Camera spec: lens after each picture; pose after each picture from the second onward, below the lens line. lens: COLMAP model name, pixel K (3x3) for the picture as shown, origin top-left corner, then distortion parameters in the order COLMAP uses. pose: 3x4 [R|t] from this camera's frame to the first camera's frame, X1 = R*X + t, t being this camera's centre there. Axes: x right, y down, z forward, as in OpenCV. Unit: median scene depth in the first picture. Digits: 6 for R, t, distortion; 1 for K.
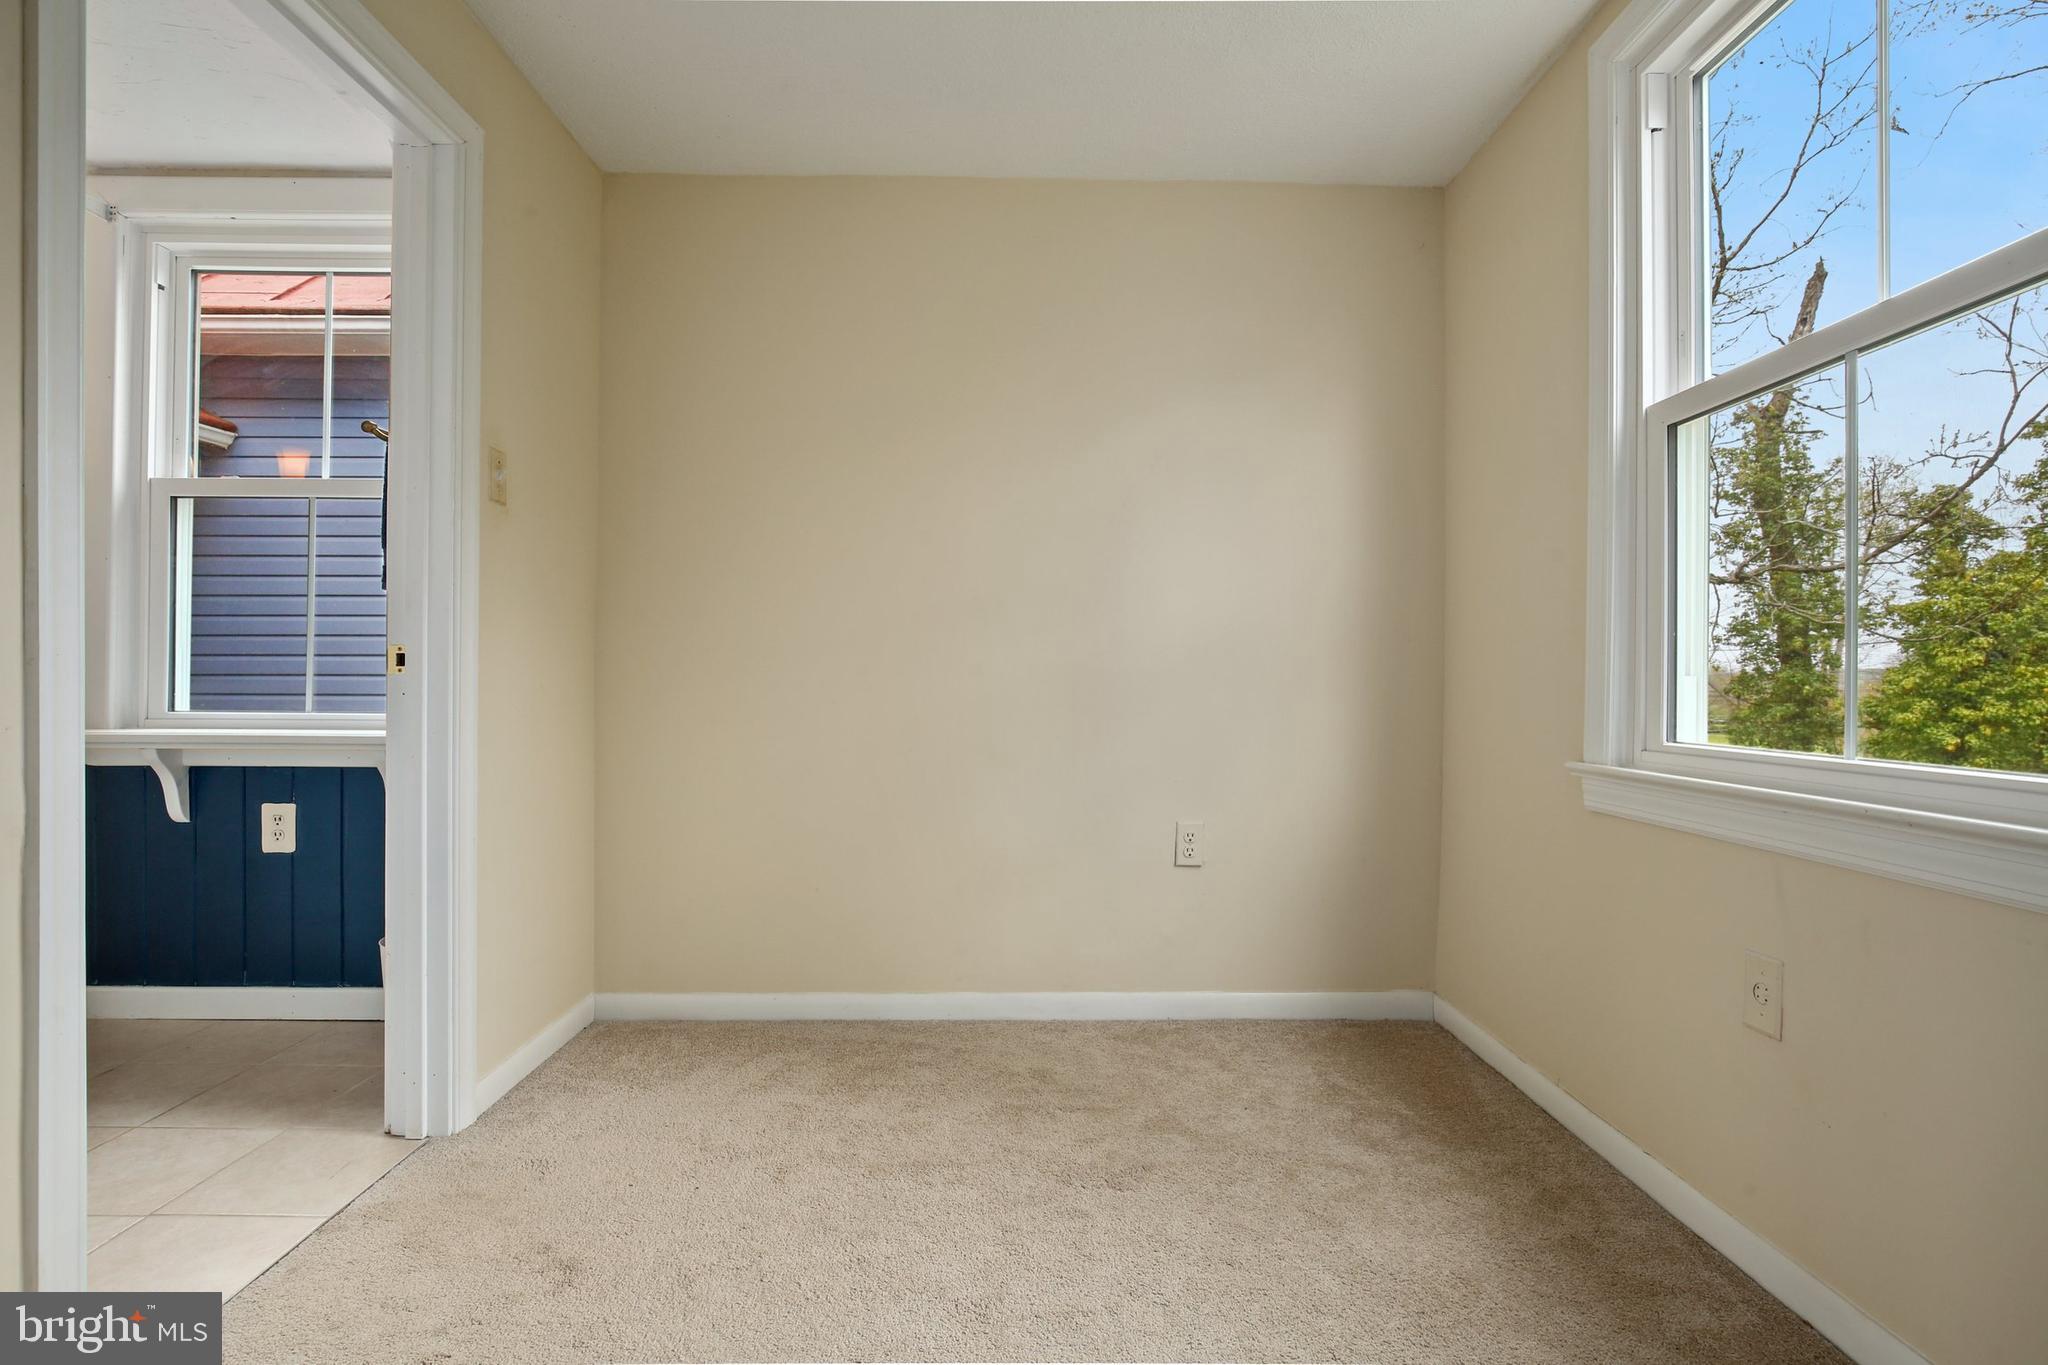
lens RADIAL K [[1008.5, 0, 1024.0], [0, 1008.5, 682.5], [0, 0, 1]] dist [0.000364, 0.000242]
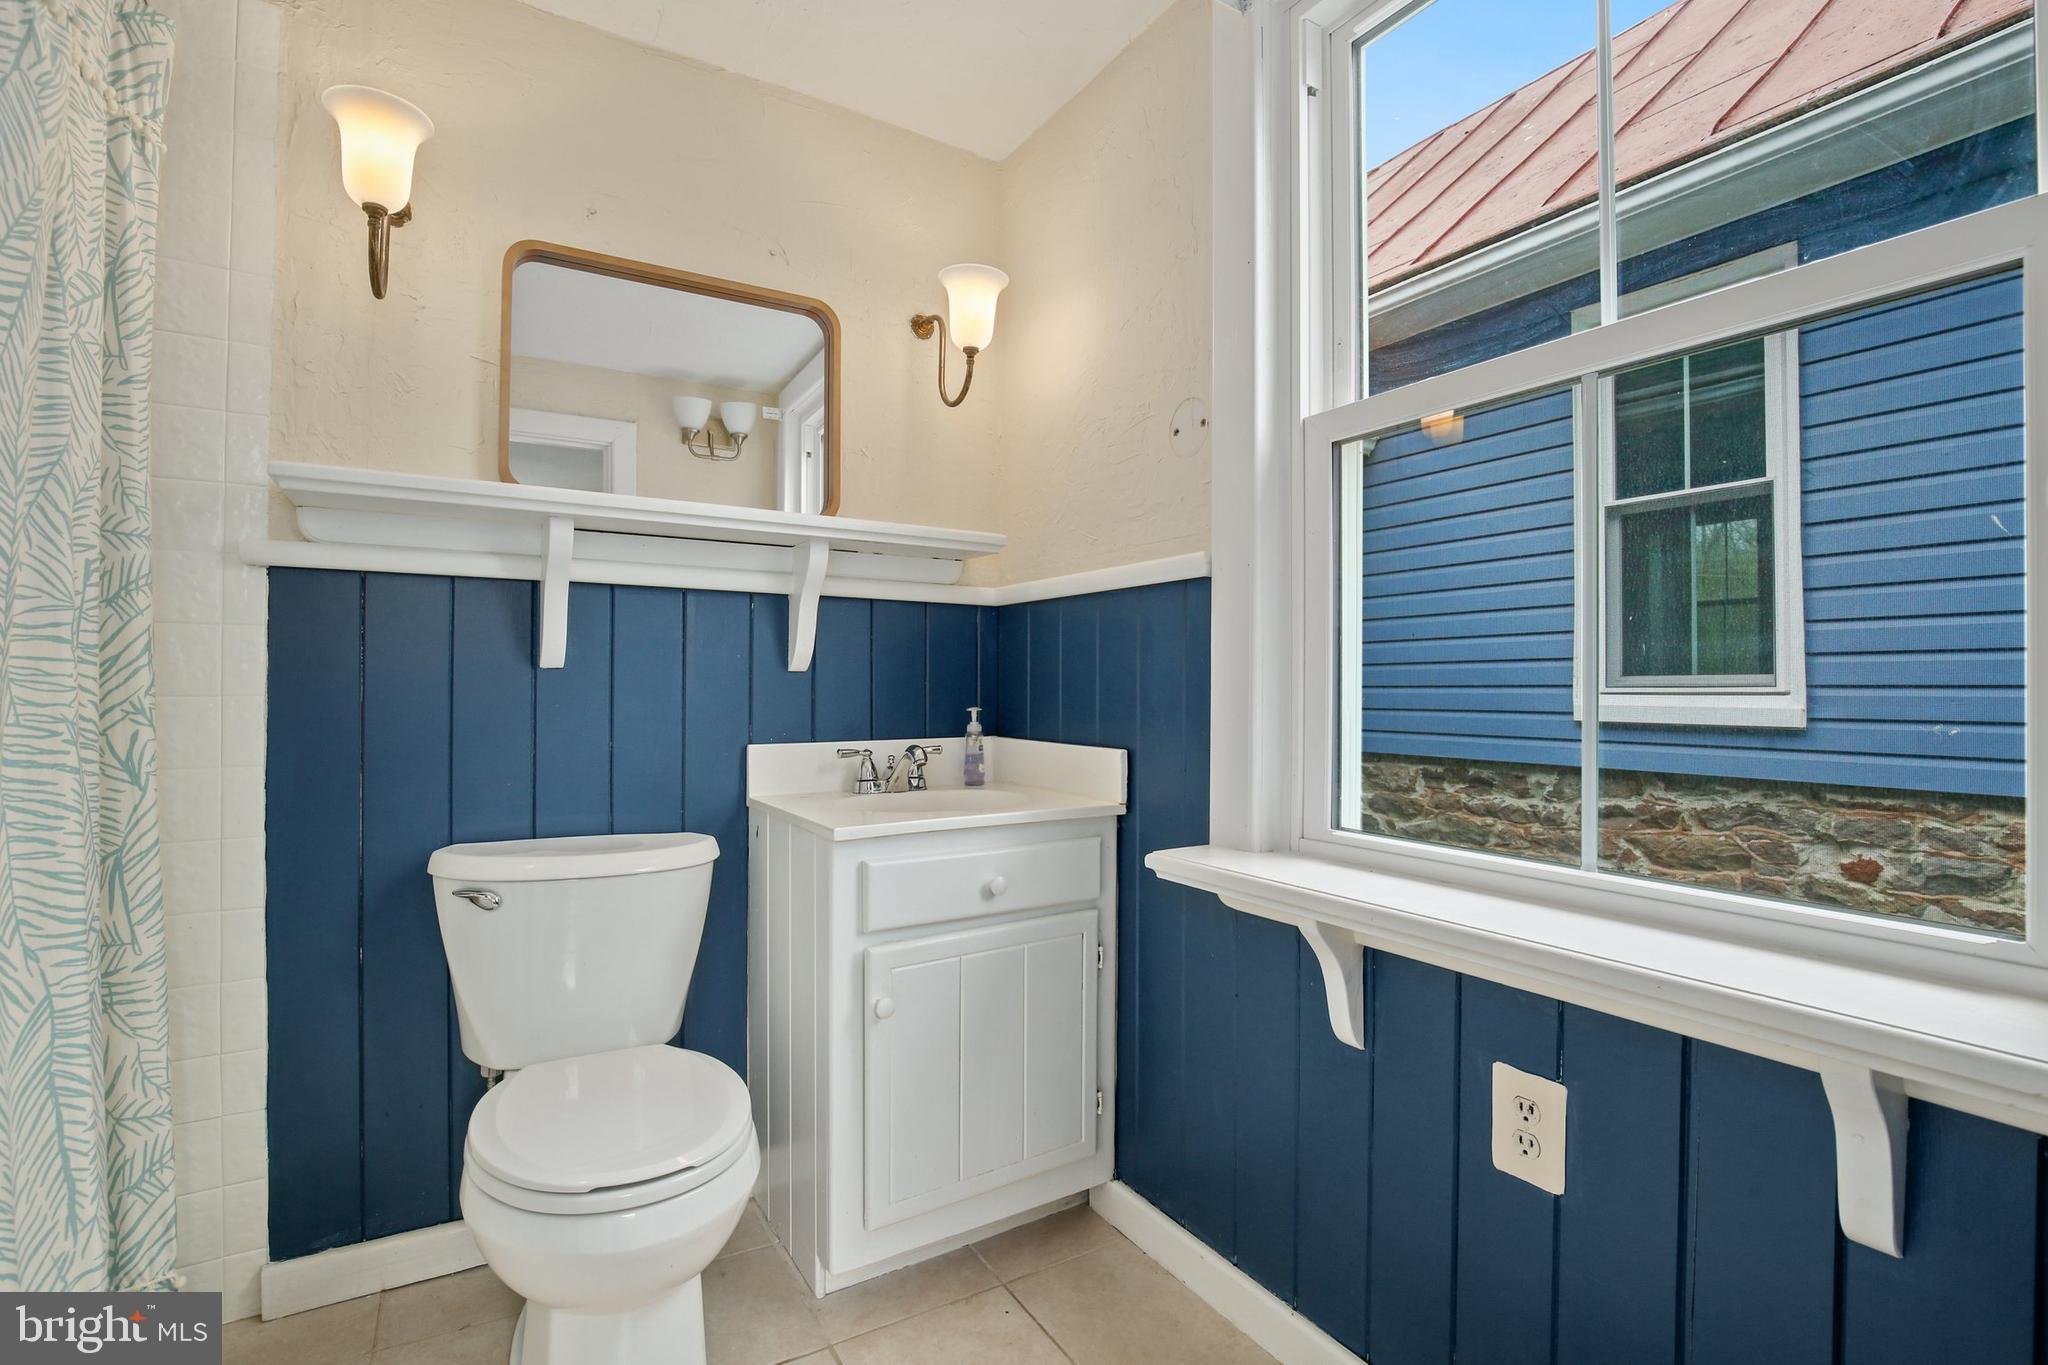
lens RADIAL K [[932.3, 0, 1024.0], [0, 932.3, 682.5], [0, 0, 1]] dist [-0.034981, 0.000365]
pose [[0.504916, -0.014151, -0.863053, -0.502748], [0.004994, 0.999897, -0.013473, -0.044699], [0.863154, 0.002493, 0.504934, 0.608849]]
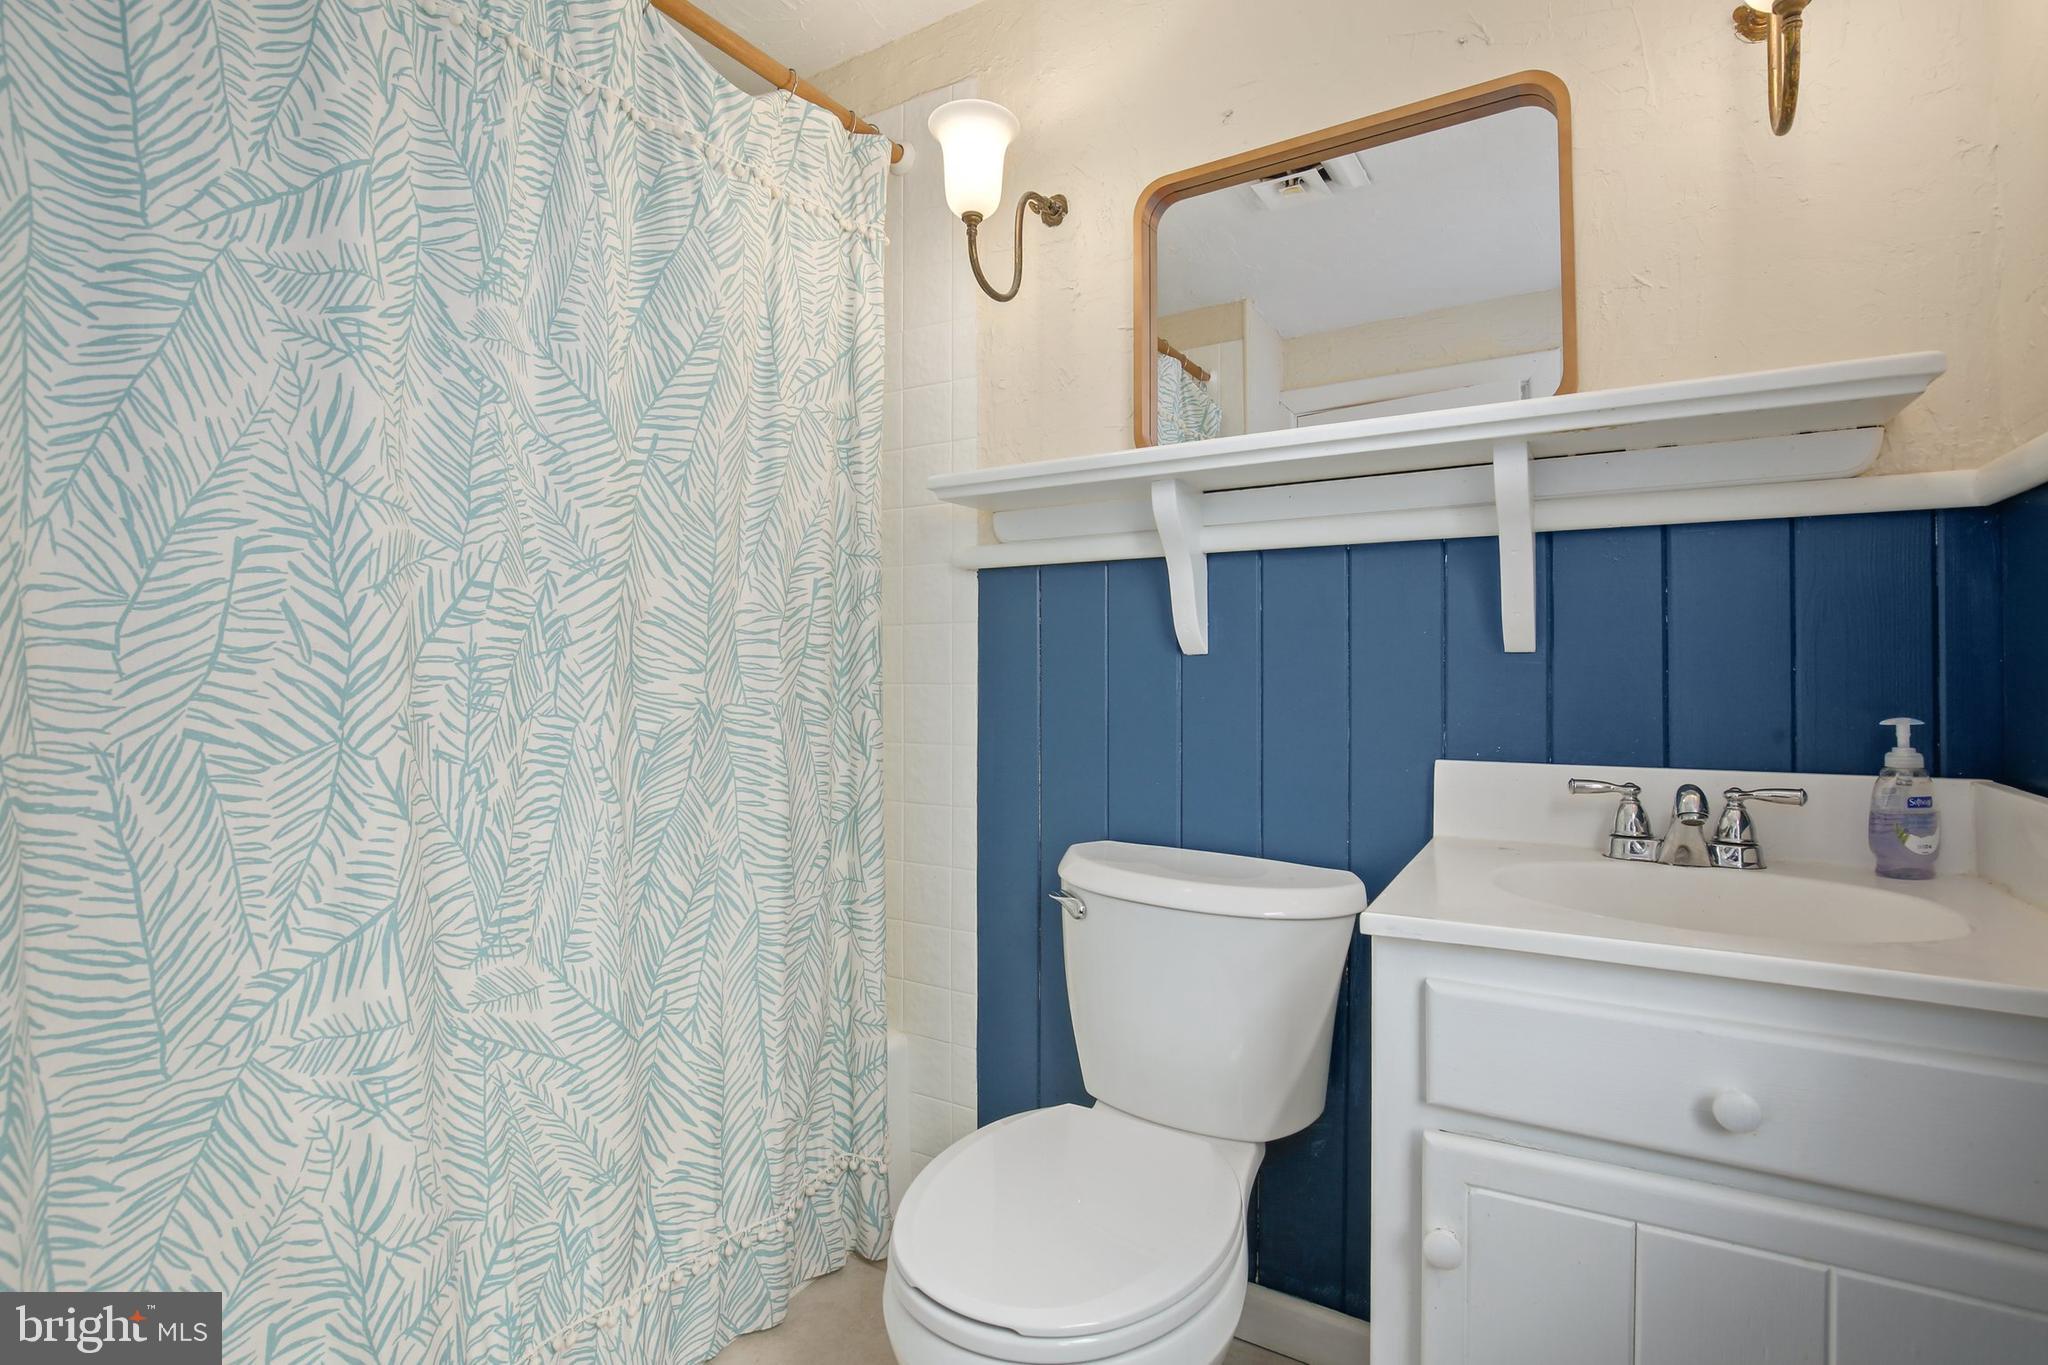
lens RADIAL K [[945.1, 0, 1023.4], [0, 945.1, 655.9], [0, 0, 1]] dist [-0.041166, 0.000168]
pose [[-0.549252, -0.020519, -0.835405, -0.743035], [-0.002661, 0.999736, -0.022806, -0.052835], [0.835653, -0.010303, -0.549161, 0.955990]]
